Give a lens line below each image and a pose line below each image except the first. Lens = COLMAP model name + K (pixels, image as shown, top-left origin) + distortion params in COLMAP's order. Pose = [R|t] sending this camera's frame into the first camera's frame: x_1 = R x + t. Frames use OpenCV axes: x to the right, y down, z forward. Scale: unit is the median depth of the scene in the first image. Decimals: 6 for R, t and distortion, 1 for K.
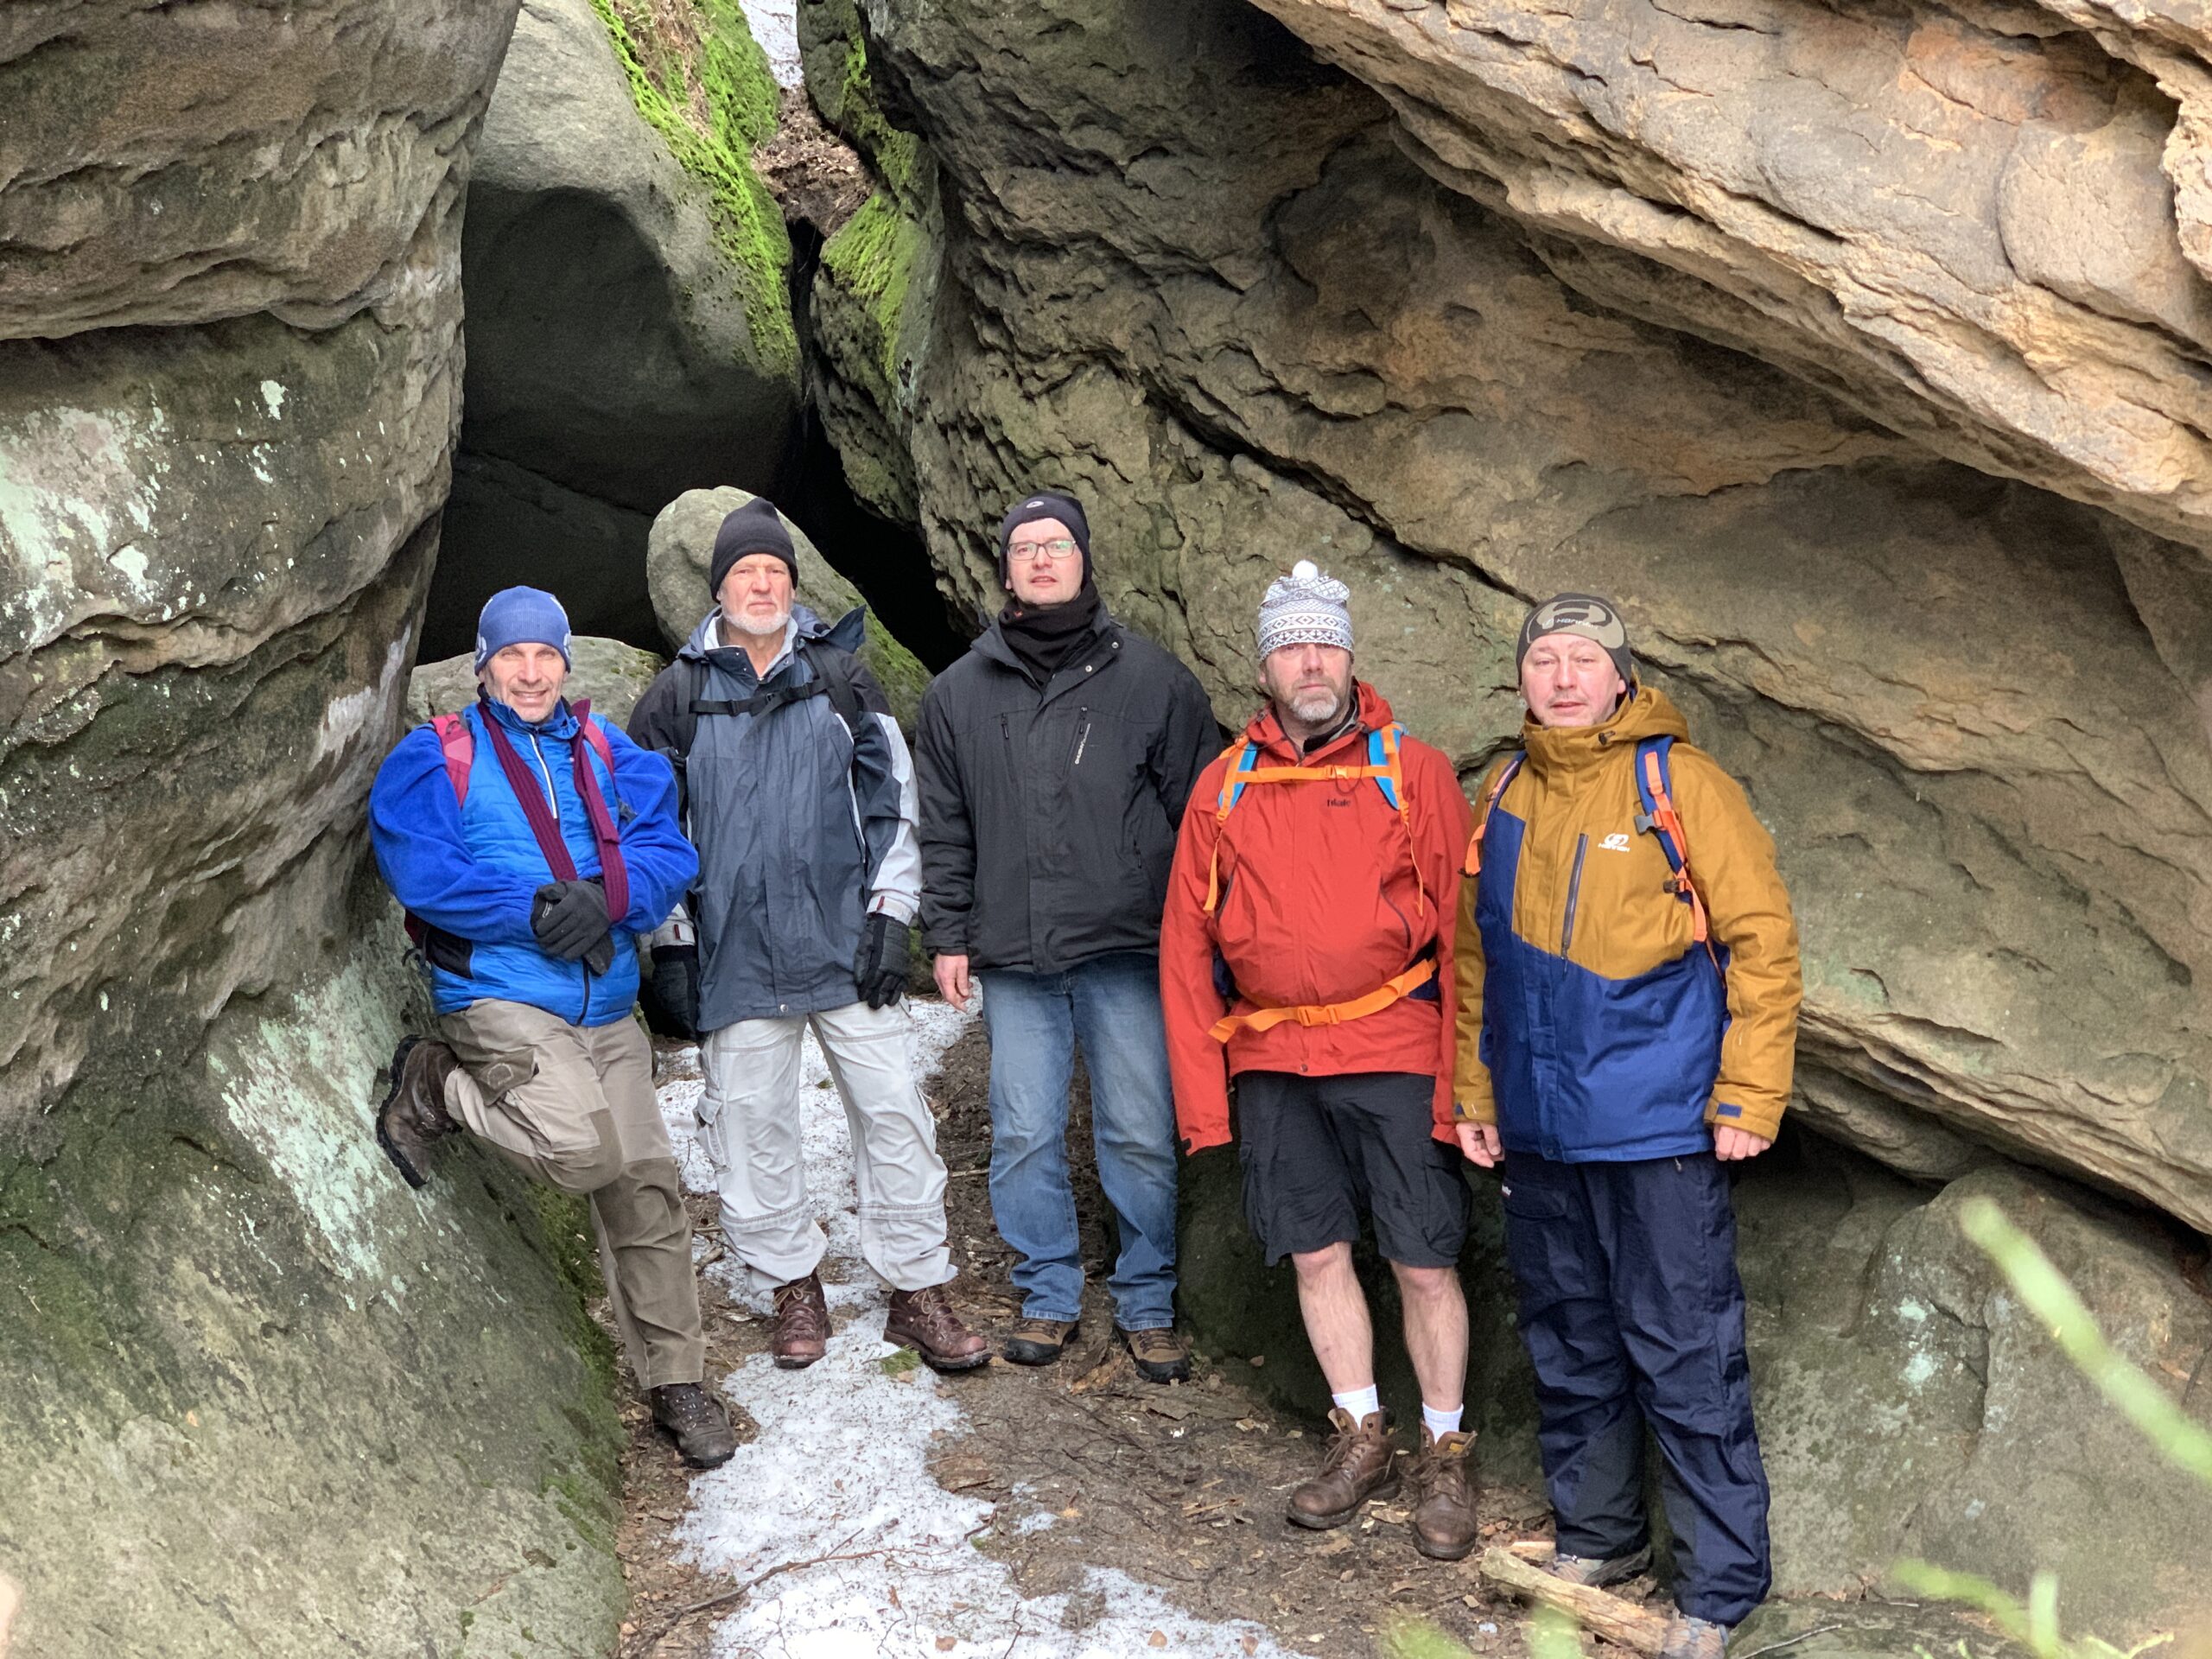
lens RADIAL K [[3339.8, 0, 1085.9], [0, 3339.8, 840.9], [0, 0, 1]] dist [0.139737, -0.787353]
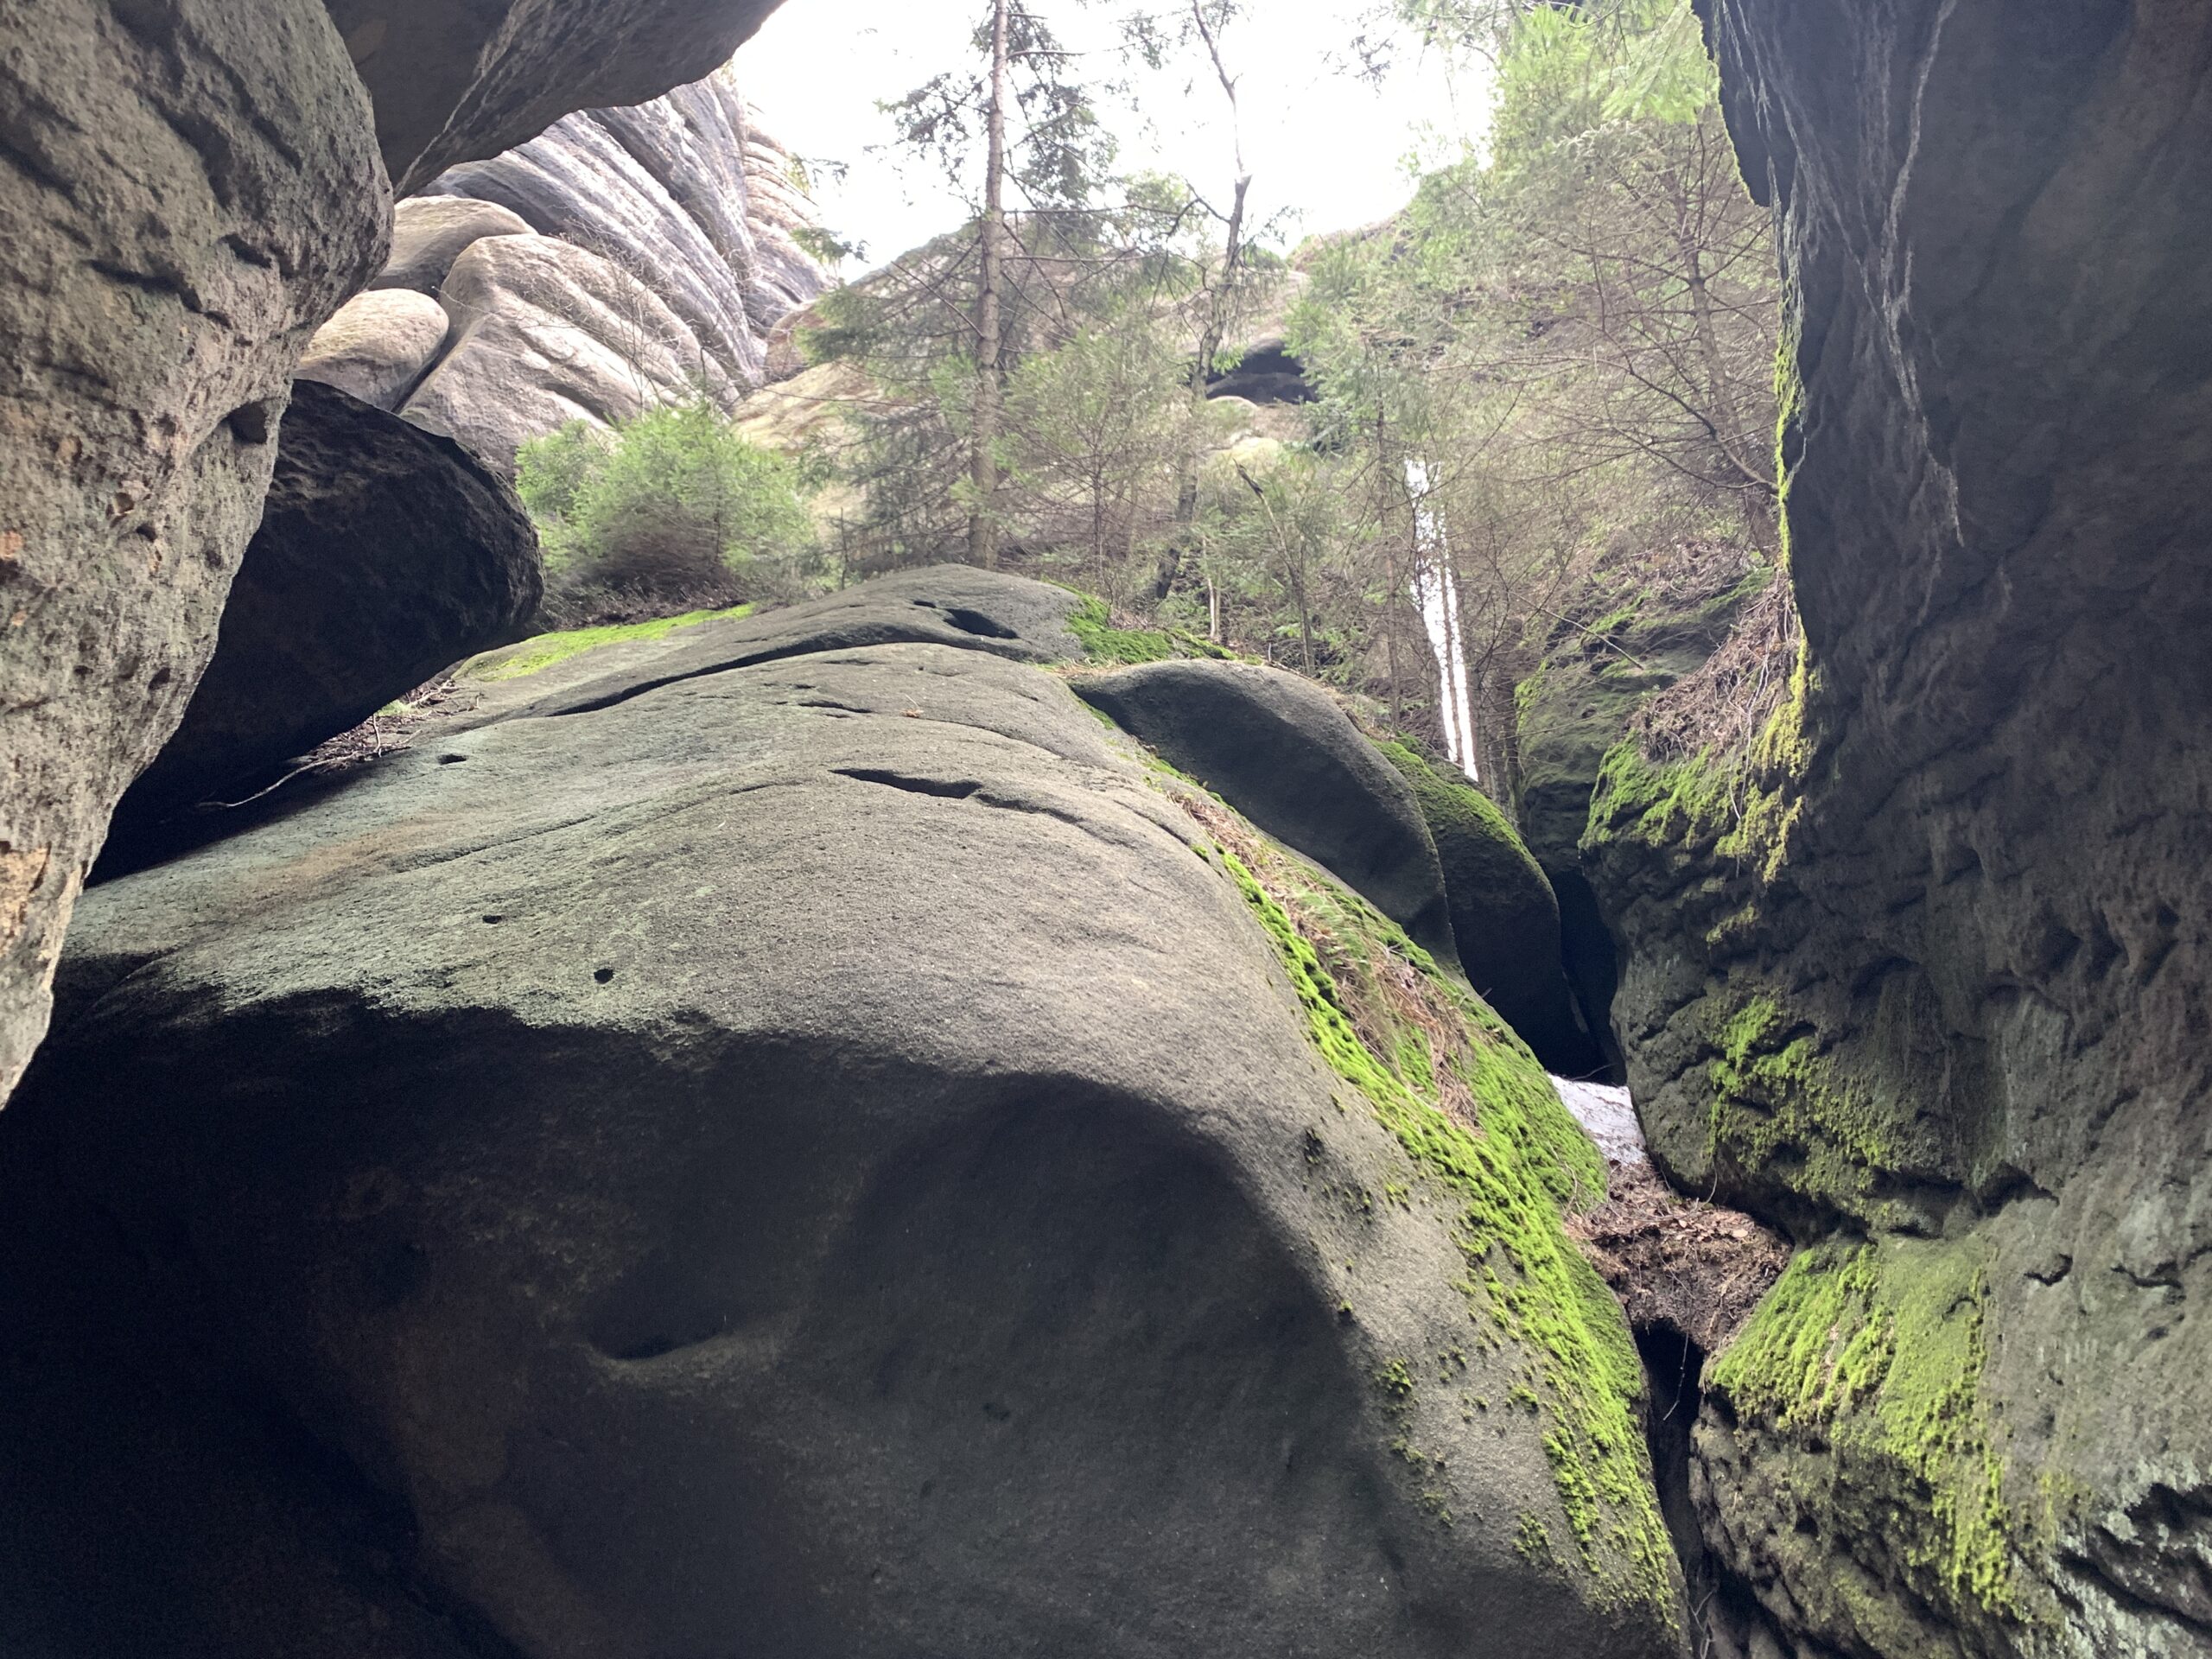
lens RADIAL K [[1624.5, 0, 1106.0], [0, 1624.5, 829.5], [0, 0, 1]] dist [0.004372, 0.005524]
pose [[0.925930, -0.131310, -0.354135, -0.065485], [-0.095846, 0.825238, -0.556593, -0.095116], [0.365332, 0.549308, 0.751527, 0.740531]]
